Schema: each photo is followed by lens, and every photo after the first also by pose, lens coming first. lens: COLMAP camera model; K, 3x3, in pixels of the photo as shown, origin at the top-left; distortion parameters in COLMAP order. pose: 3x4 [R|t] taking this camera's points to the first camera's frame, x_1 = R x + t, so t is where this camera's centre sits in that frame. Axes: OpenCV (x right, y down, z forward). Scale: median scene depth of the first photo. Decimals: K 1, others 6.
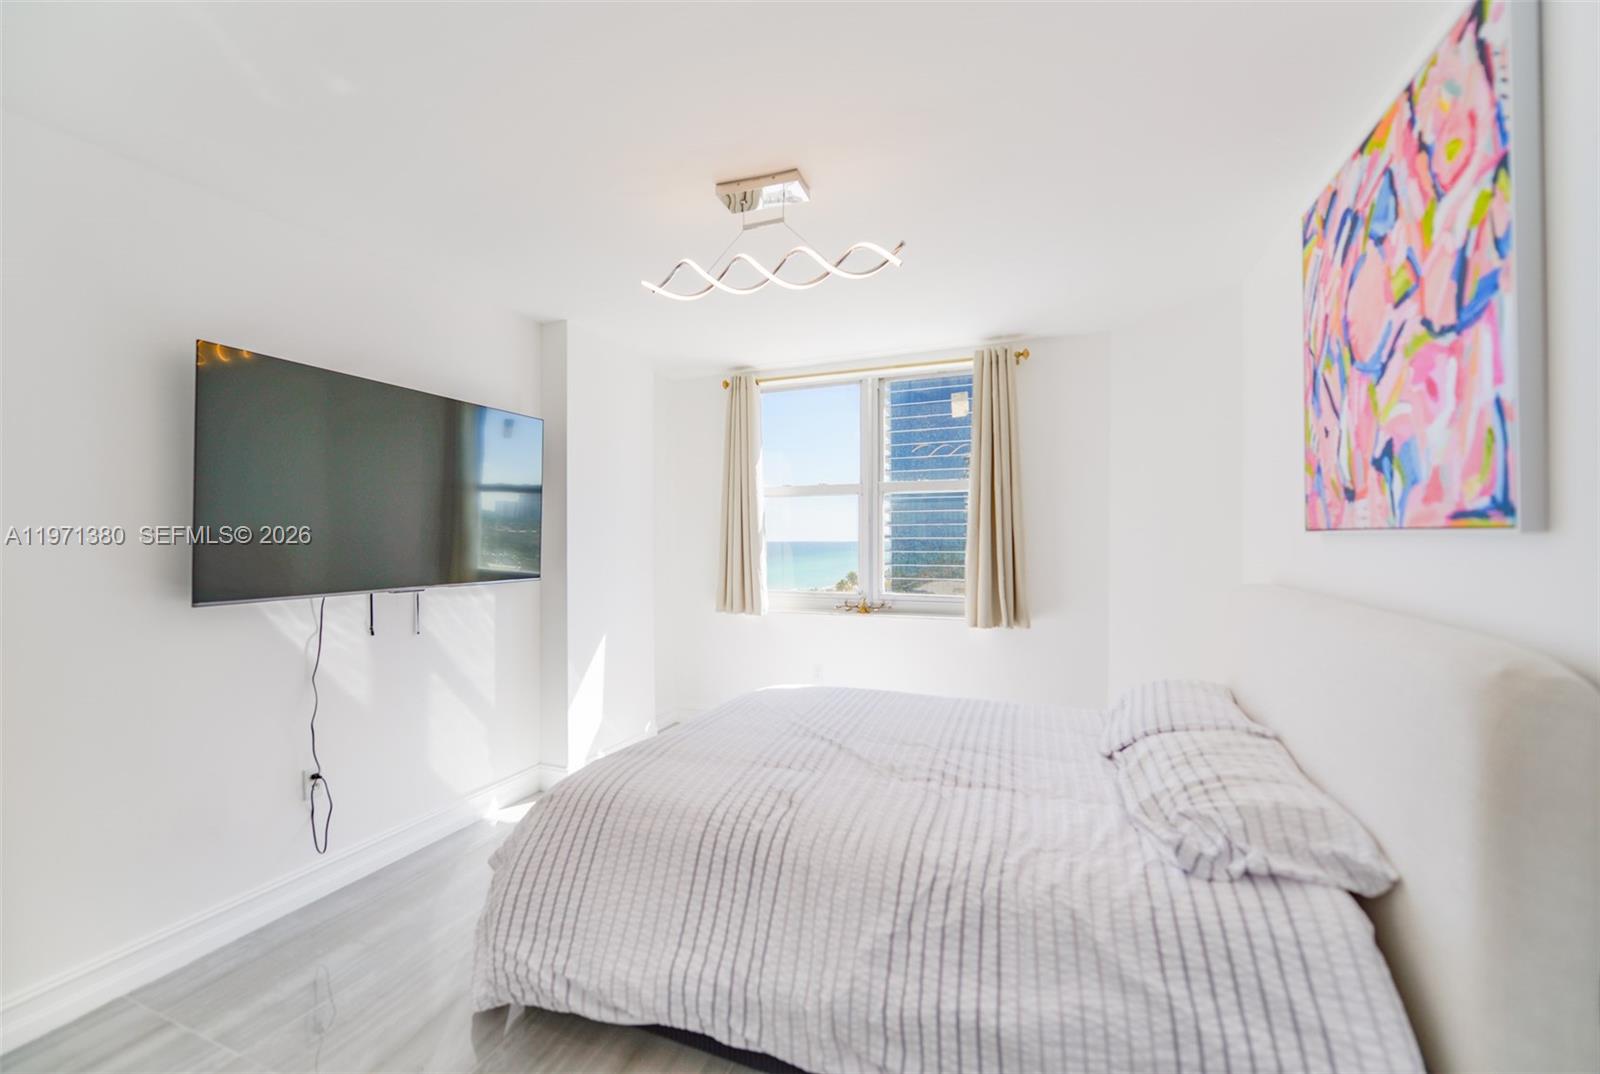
lens RADIAL K [[650.3, 0, 788.5], [0, 650.3, 534.5], [0, 0, 1]] dist [-0.002747, -0.000997]
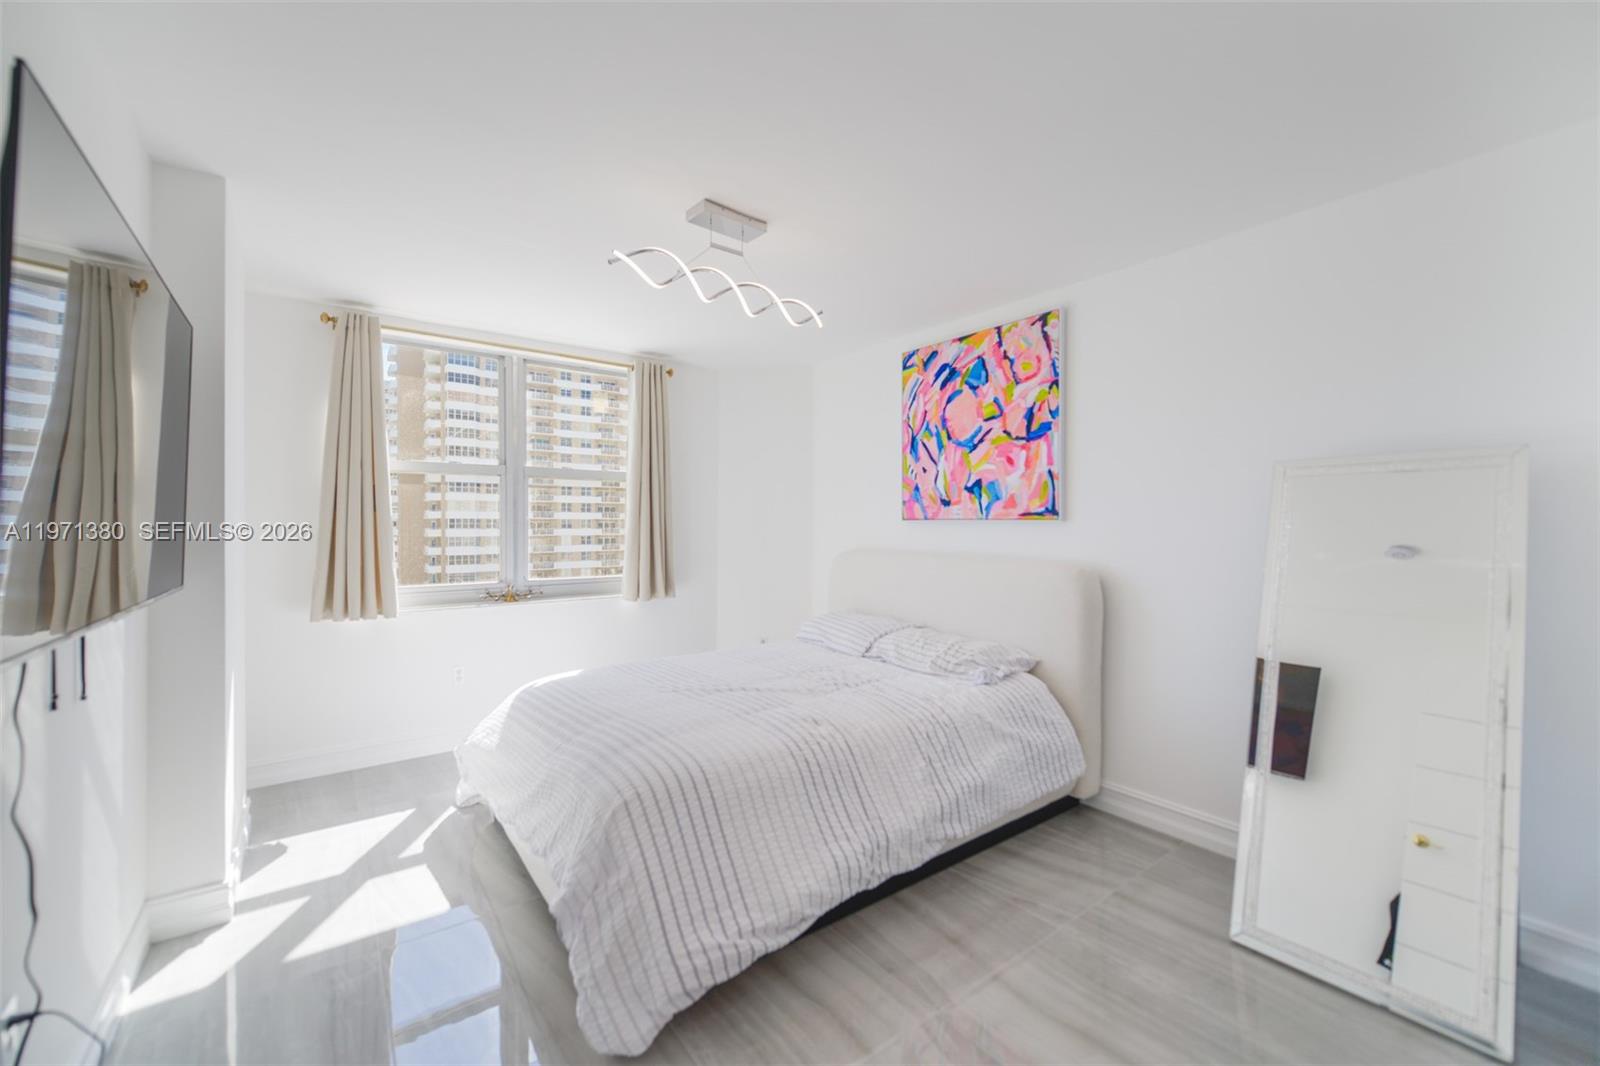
lens RADIAL K [[642.6, 0, 788.2], [0, 642.6, 523.3], [0, 0, 1]] dist [0.001670, -0.004653]
pose [[0.514165, 0.004428, 0.857680, -1.327892], [-0.006300, 0.999979, -0.001386, 0.011971], [-0.857668, -0.004691, 0.514183, 0.441221]]
